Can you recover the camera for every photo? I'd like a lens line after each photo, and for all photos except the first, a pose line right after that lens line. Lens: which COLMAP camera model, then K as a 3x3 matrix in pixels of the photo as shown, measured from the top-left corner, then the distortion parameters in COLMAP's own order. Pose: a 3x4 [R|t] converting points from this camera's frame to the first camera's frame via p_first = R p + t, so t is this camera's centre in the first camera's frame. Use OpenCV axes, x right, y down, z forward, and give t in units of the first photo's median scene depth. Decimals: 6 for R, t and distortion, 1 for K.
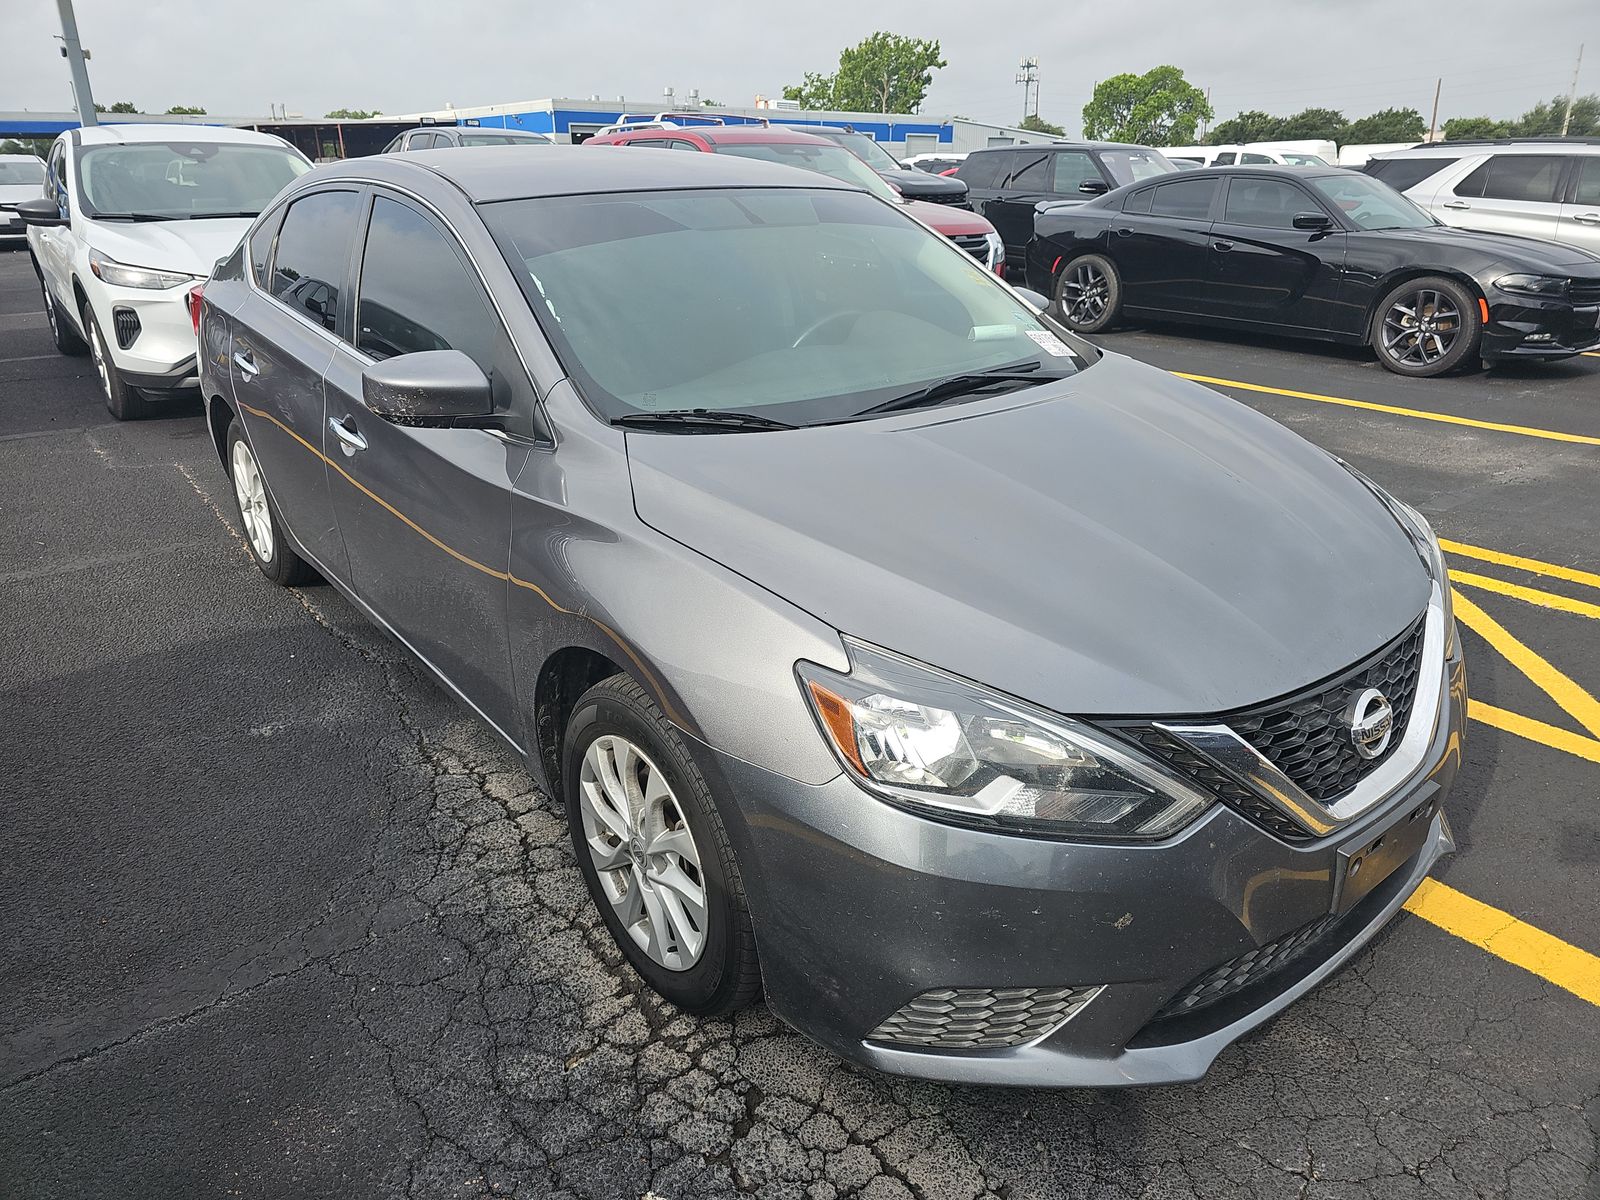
lens RADIAL K [[1086.2, 0, 800.0], [0, 1086.2, 600.0], [0, 0, 1]] dist [0.035194, -0.032808]
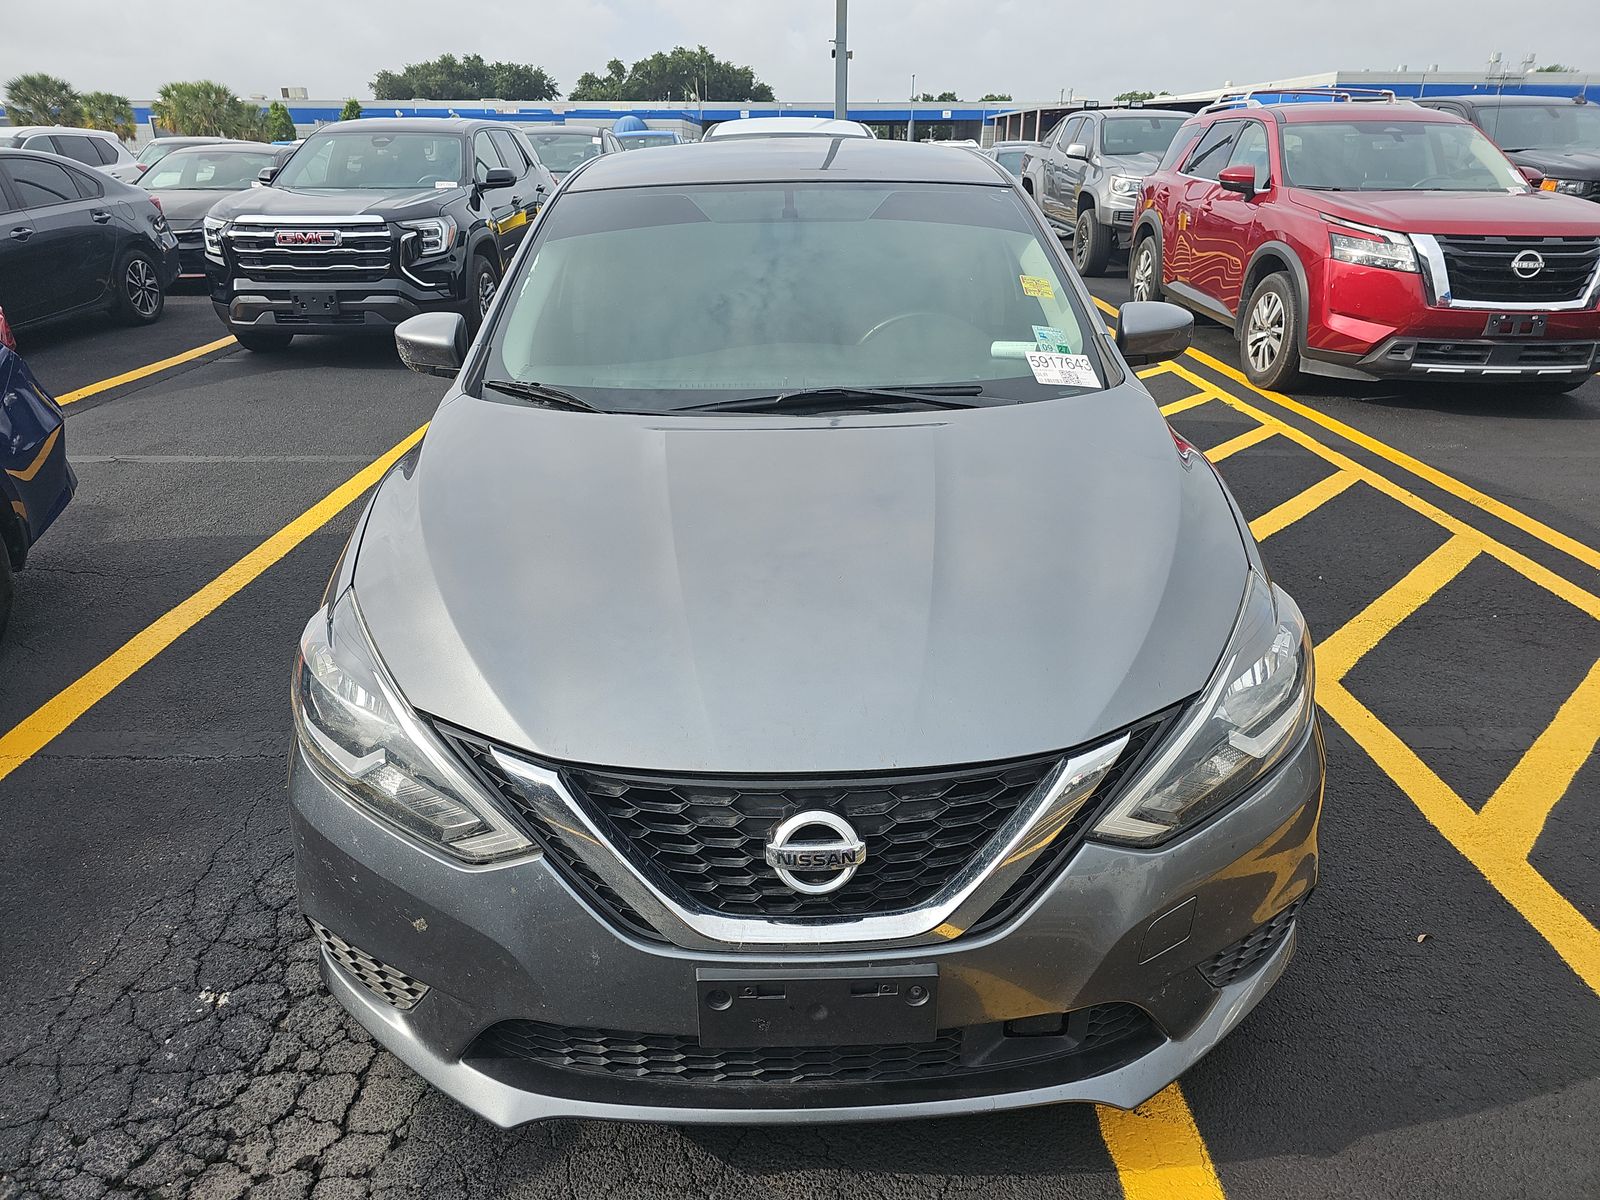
lens RADIAL K [[1086.2, 0, 800.0], [0, 1086.2, 600.0], [0, 0, 1]] dist [0.035194, -0.032808]
pose [[0.784500, 0.235192, -0.573798, 0.613865], [-0.225947, 0.970092, 0.088711, -0.093006], [0.577501, 0.060054, 0.814178, 0.209460]]
